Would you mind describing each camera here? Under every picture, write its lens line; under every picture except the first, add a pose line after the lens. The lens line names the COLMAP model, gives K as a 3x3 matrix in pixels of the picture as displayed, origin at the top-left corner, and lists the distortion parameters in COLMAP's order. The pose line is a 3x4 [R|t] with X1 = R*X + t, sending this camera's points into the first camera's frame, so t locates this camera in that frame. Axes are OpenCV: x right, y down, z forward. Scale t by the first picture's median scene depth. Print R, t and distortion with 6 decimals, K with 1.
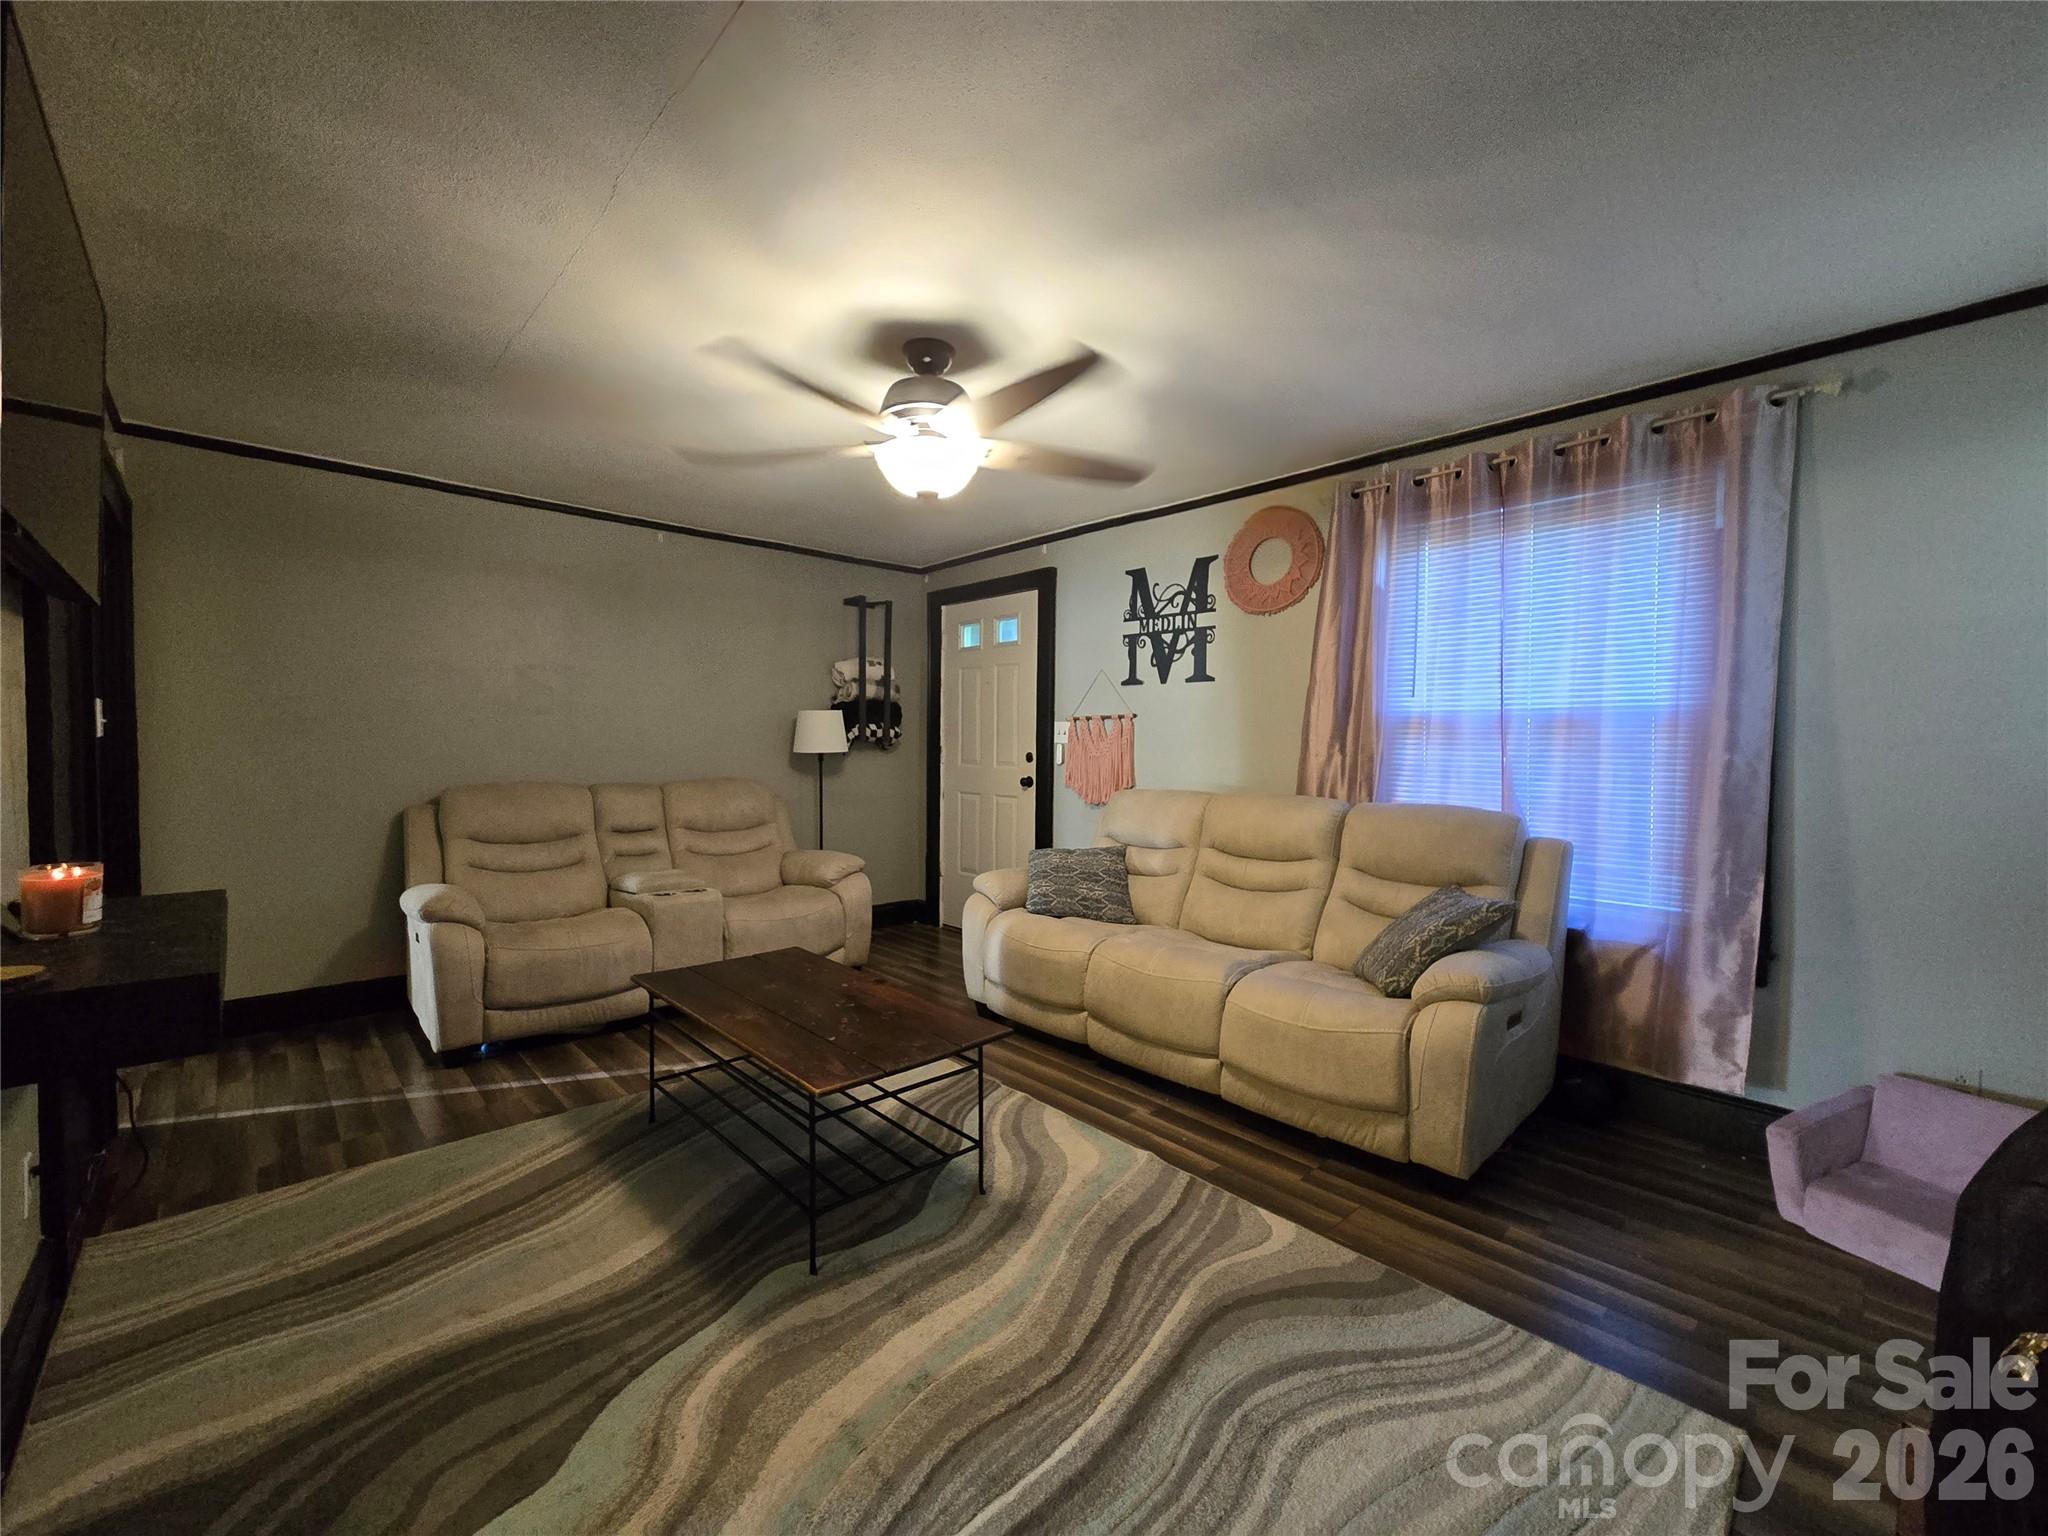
lens RADIAL K [[835.7, 0, 1028.0], [0, 835.7, 770.0], [0, 0, 1]] dist [0.000475, -0.000078]
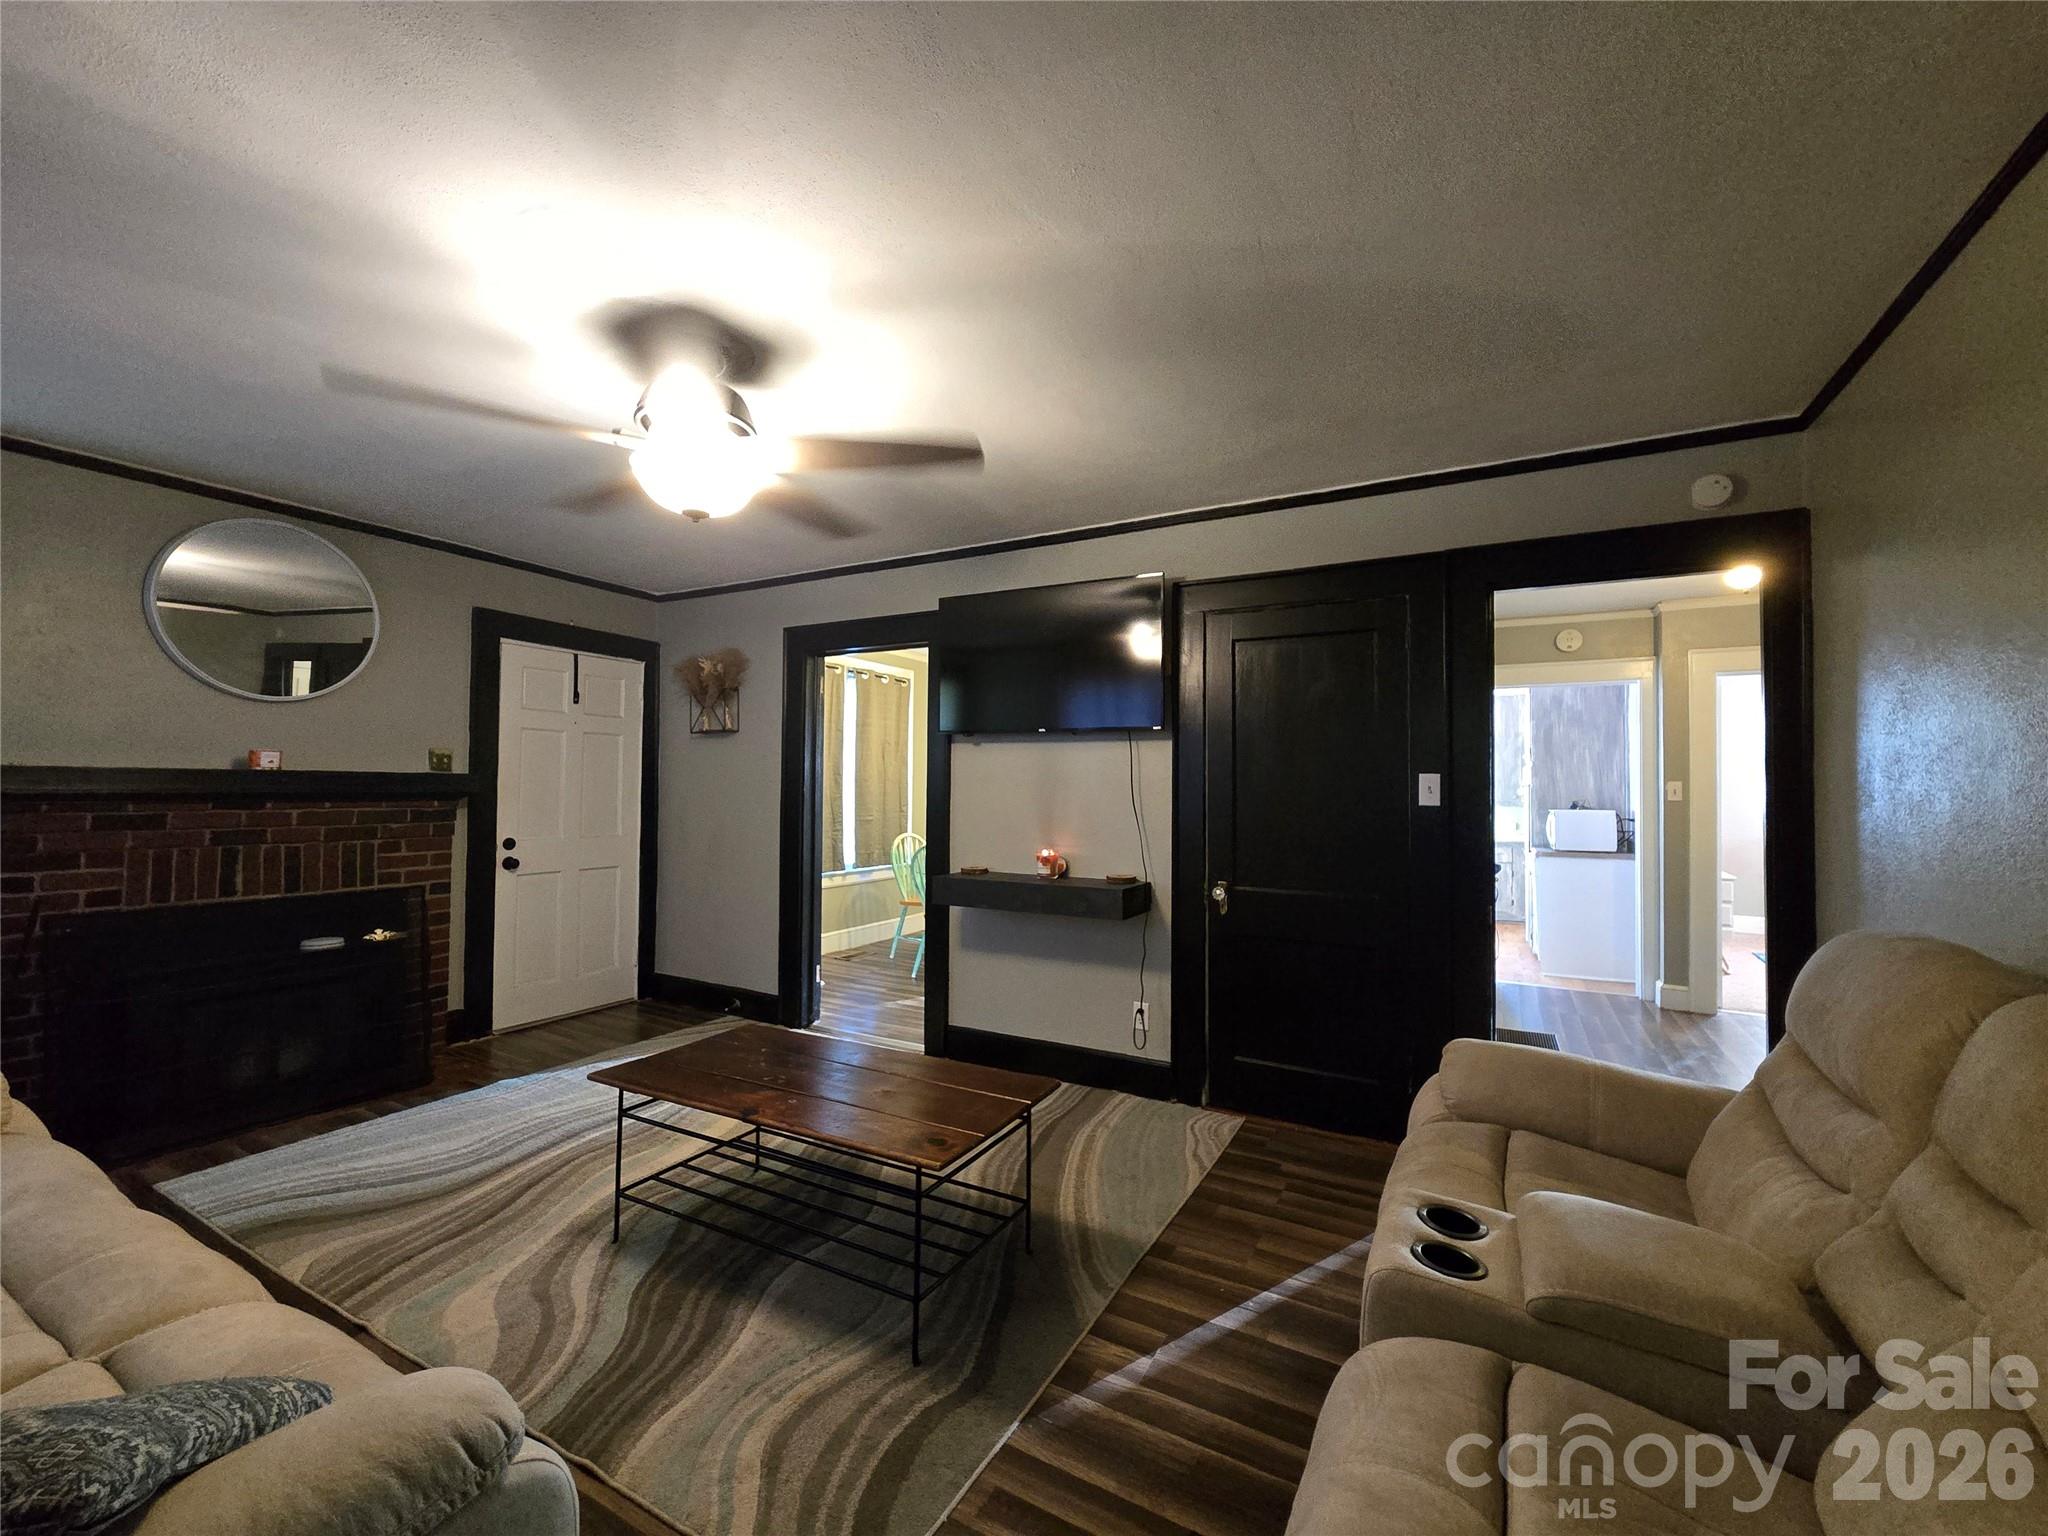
lens RADIAL K [[835.7, 0, 1023.0], [0, 835.7, 771.1], [0, 0, 1]] dist [0.000475, -0.000078]
pose [[-0.953017, -0.030627, -0.301365, -0.196580], [-0.036946, 0.999200, 0.015288, -0.091786], [0.300656, 0.025704, -0.953386, 2.041798]]
